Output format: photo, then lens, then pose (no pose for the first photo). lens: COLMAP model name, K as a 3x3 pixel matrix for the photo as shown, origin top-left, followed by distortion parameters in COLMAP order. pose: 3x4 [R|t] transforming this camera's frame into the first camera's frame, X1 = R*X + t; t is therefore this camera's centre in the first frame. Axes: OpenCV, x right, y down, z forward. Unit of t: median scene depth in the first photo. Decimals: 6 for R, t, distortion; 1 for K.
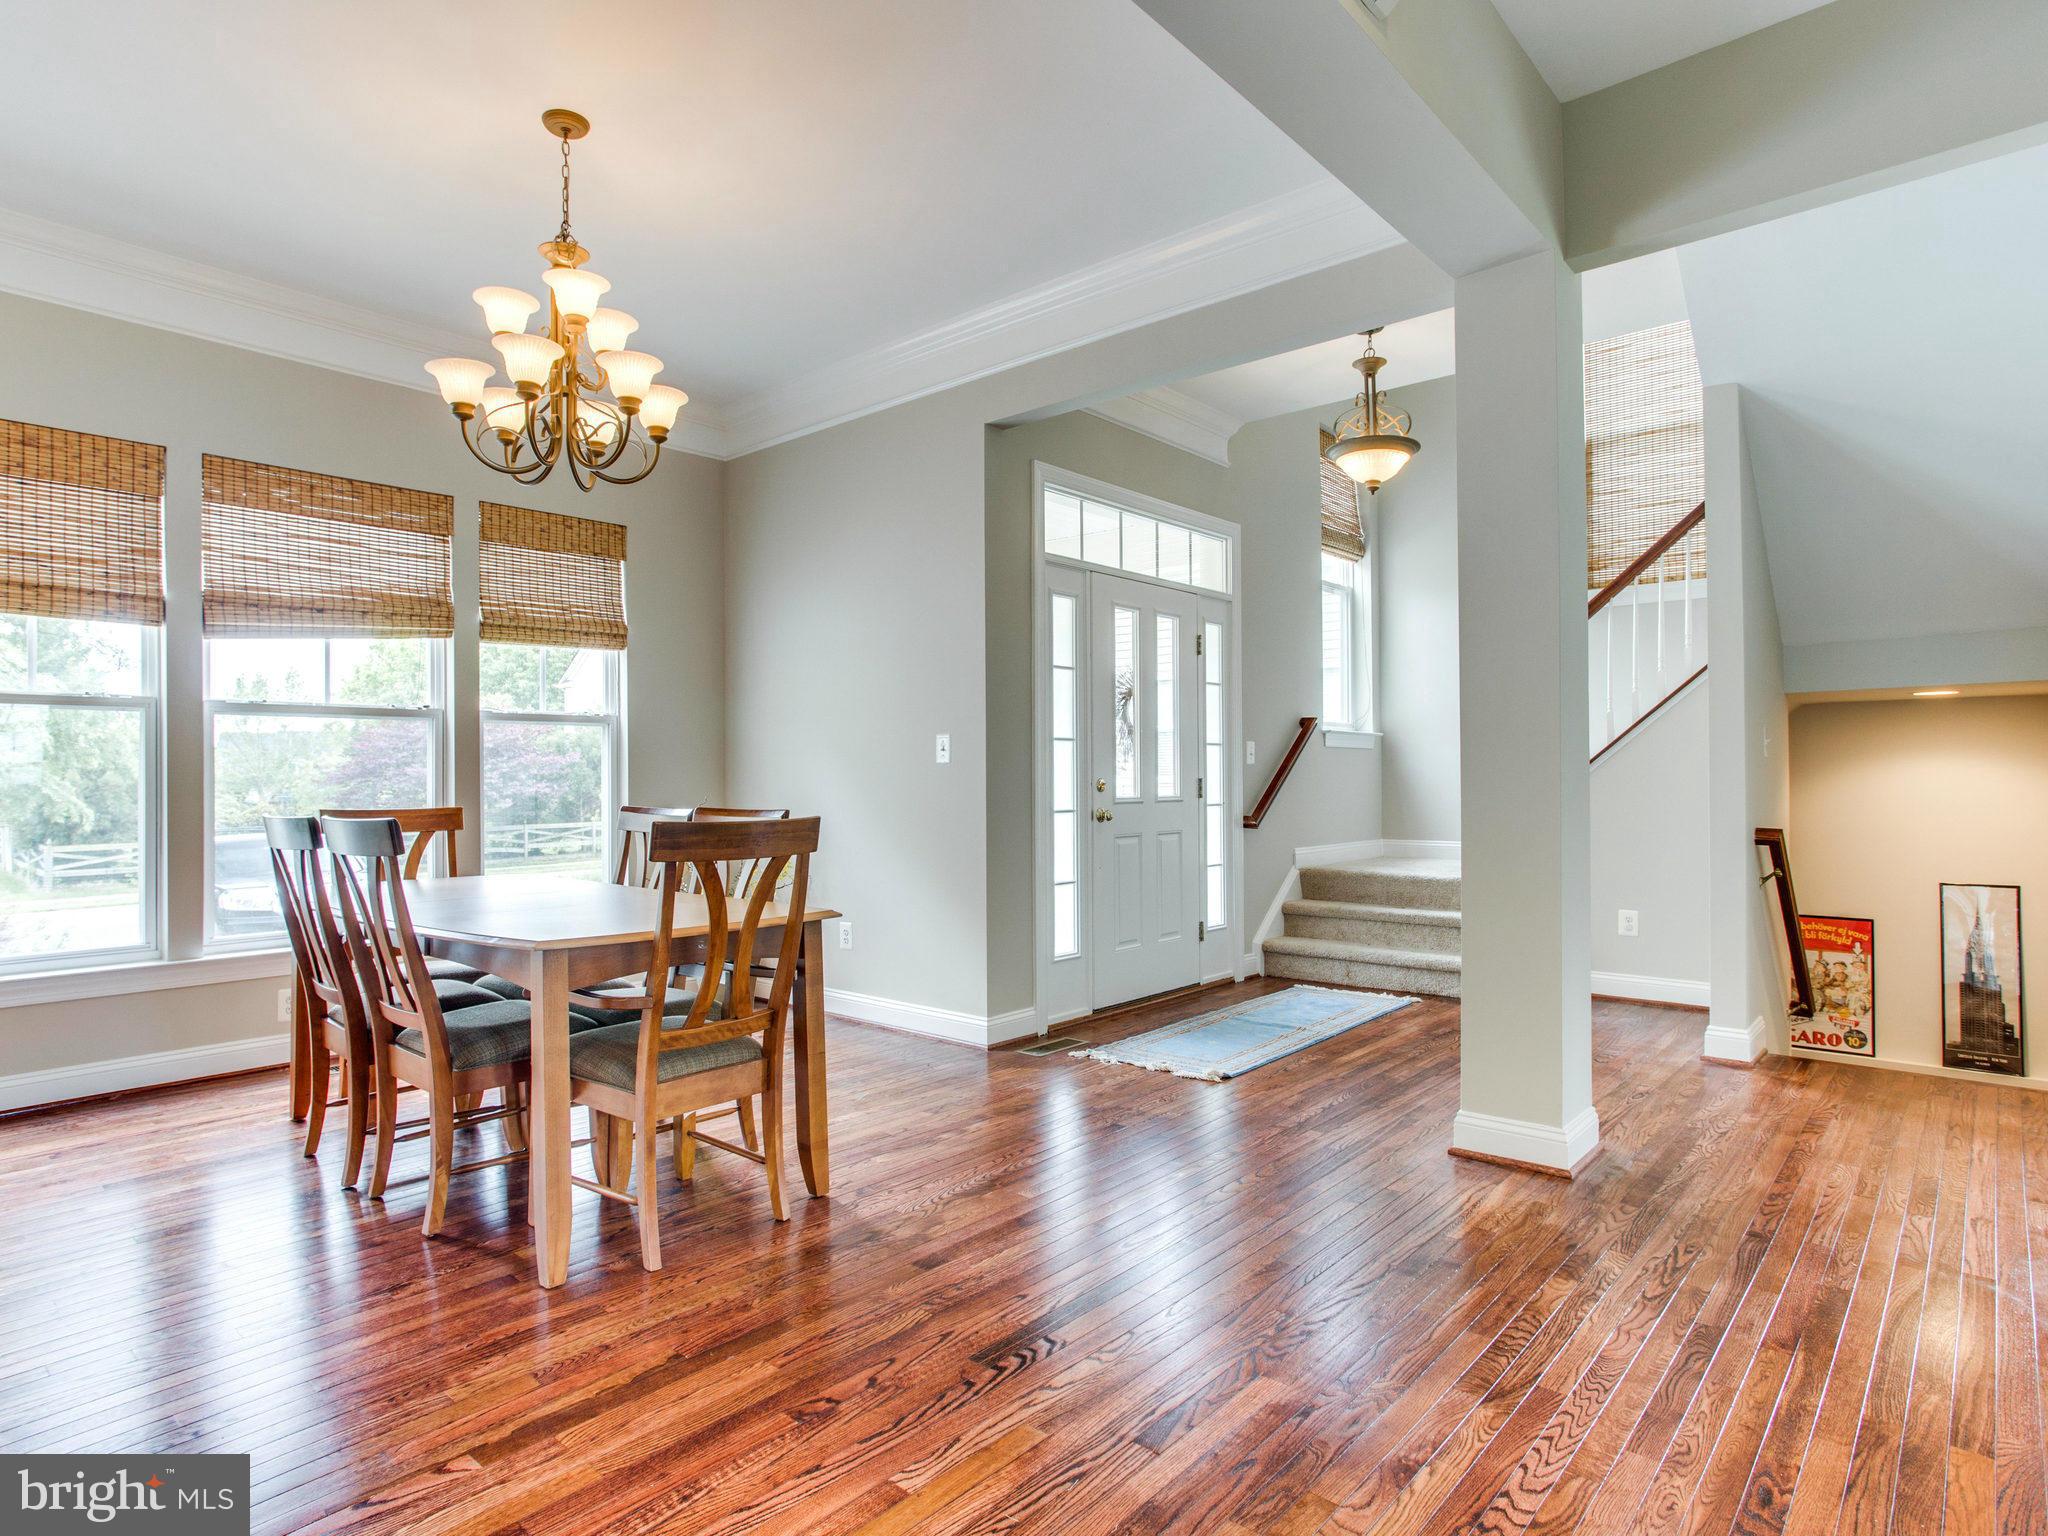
lens RADIAL K [[1106.9, 0, 1008.4], [0, 1106.9, 771.2], [0, 0, 1]] dist [-0.049781, 0.029933]
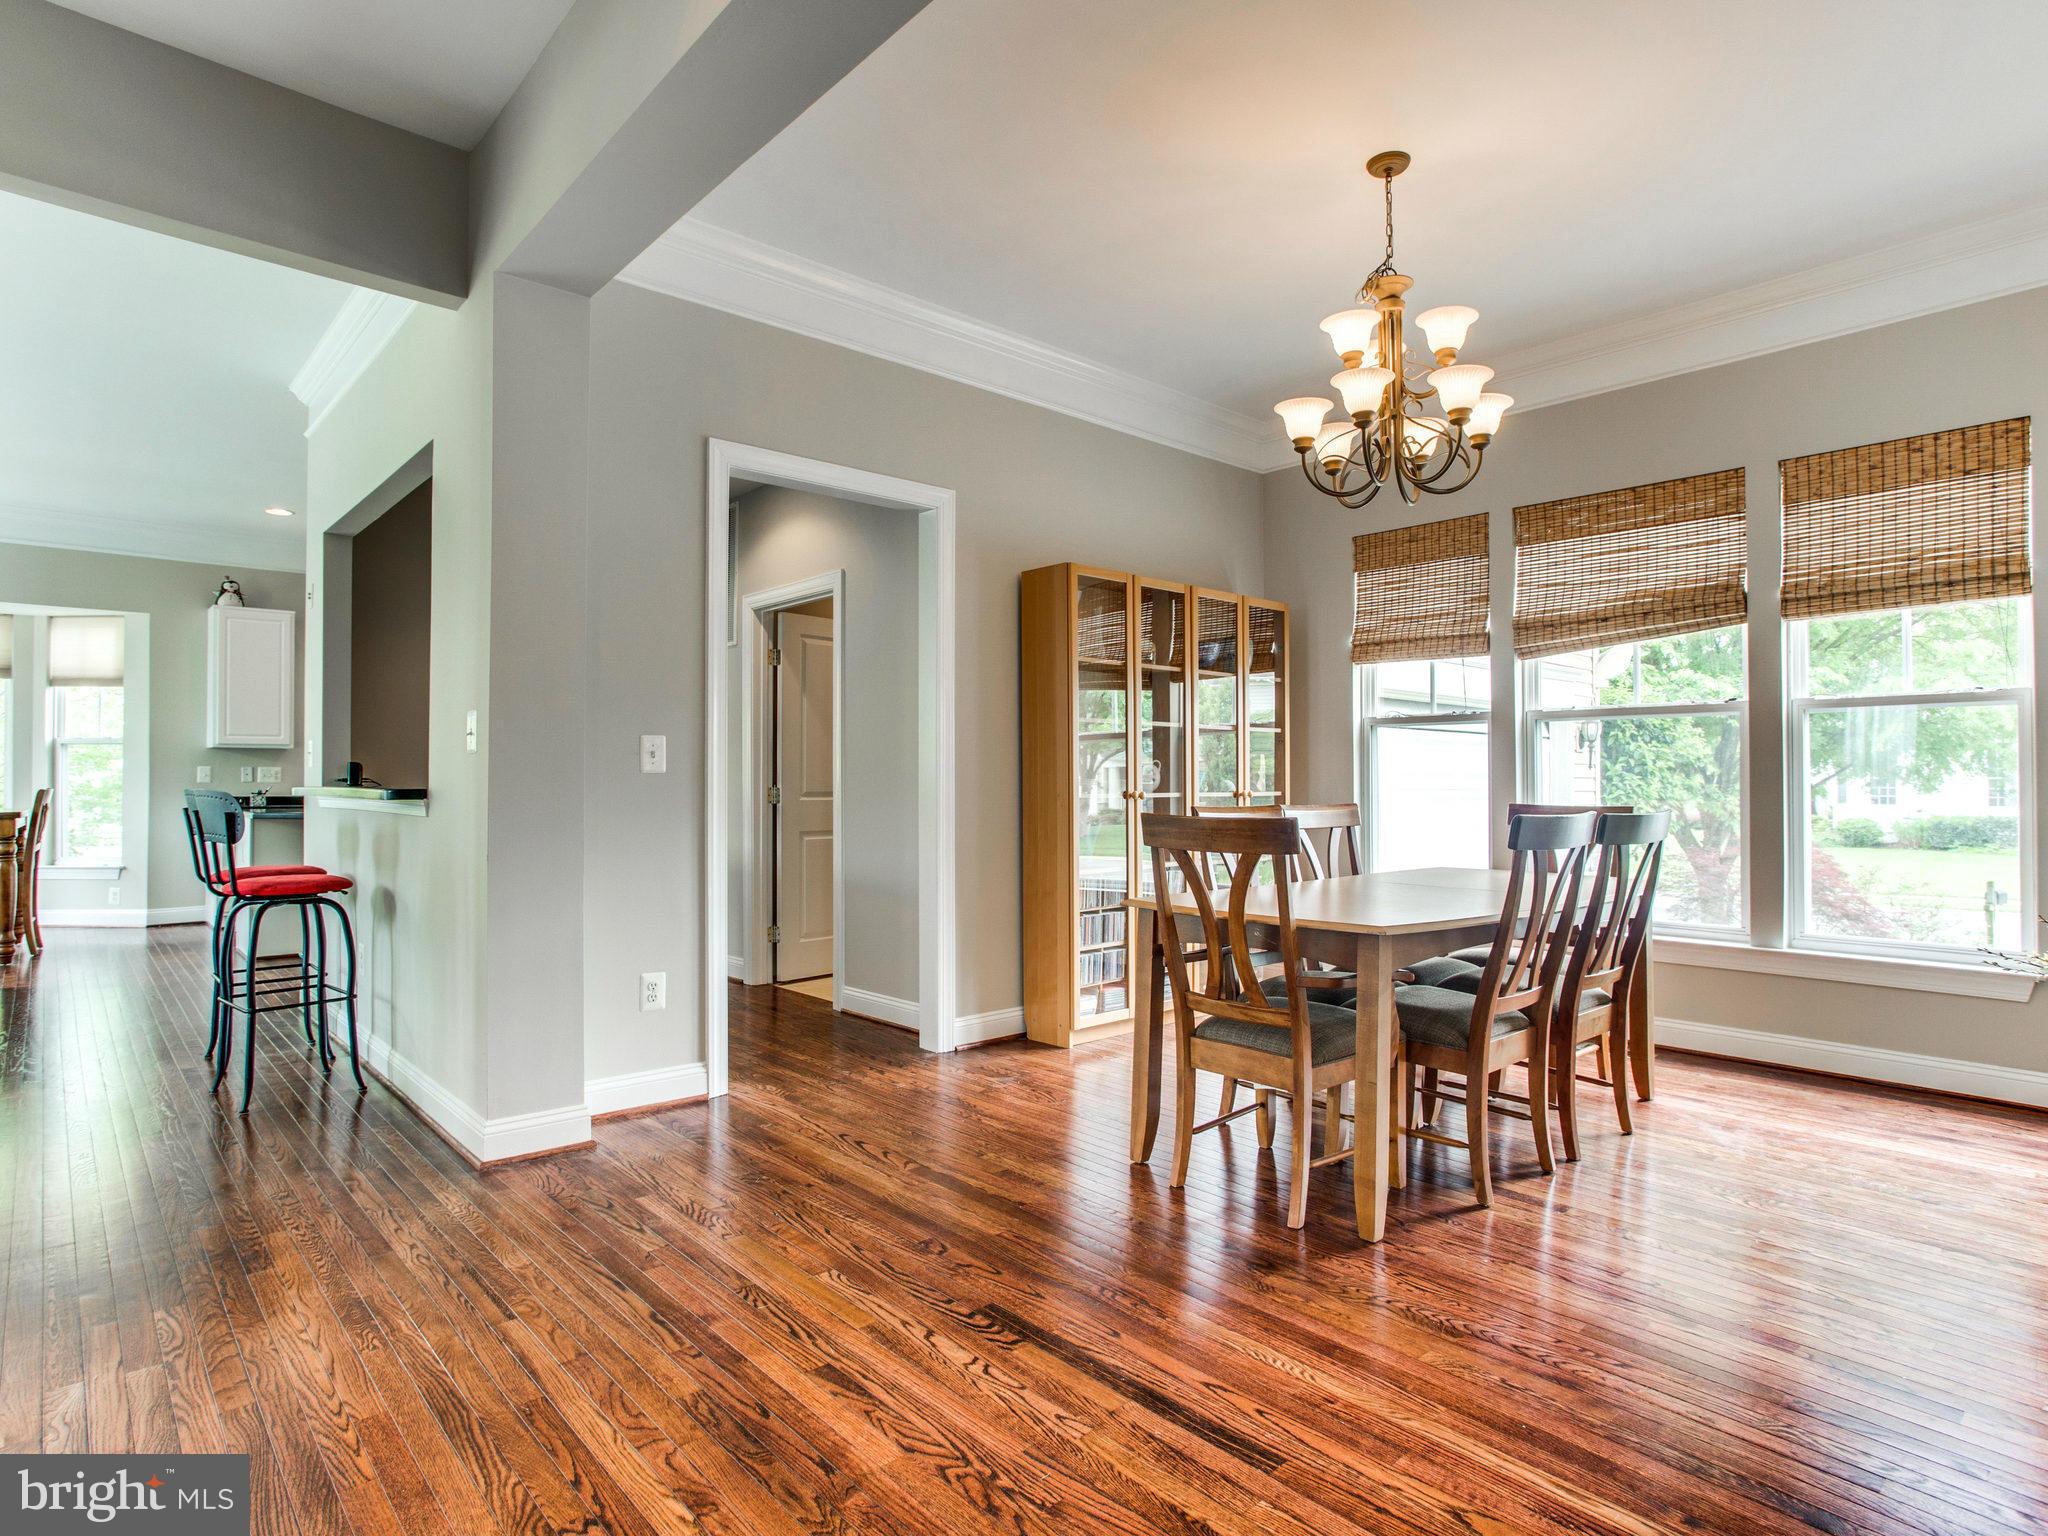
lens RADIAL K [[1106.9, 0, 1013.8], [0, 1106.9, 768.6], [0, 0, 1]] dist [-0.049781, 0.029933]
pose [[-0.096431, -0.003666, -0.995333, 0.501991], [0.005288, 0.999977, -0.004196, 0.000408], [0.995326, -0.005668, -0.096409, 0.532455]]
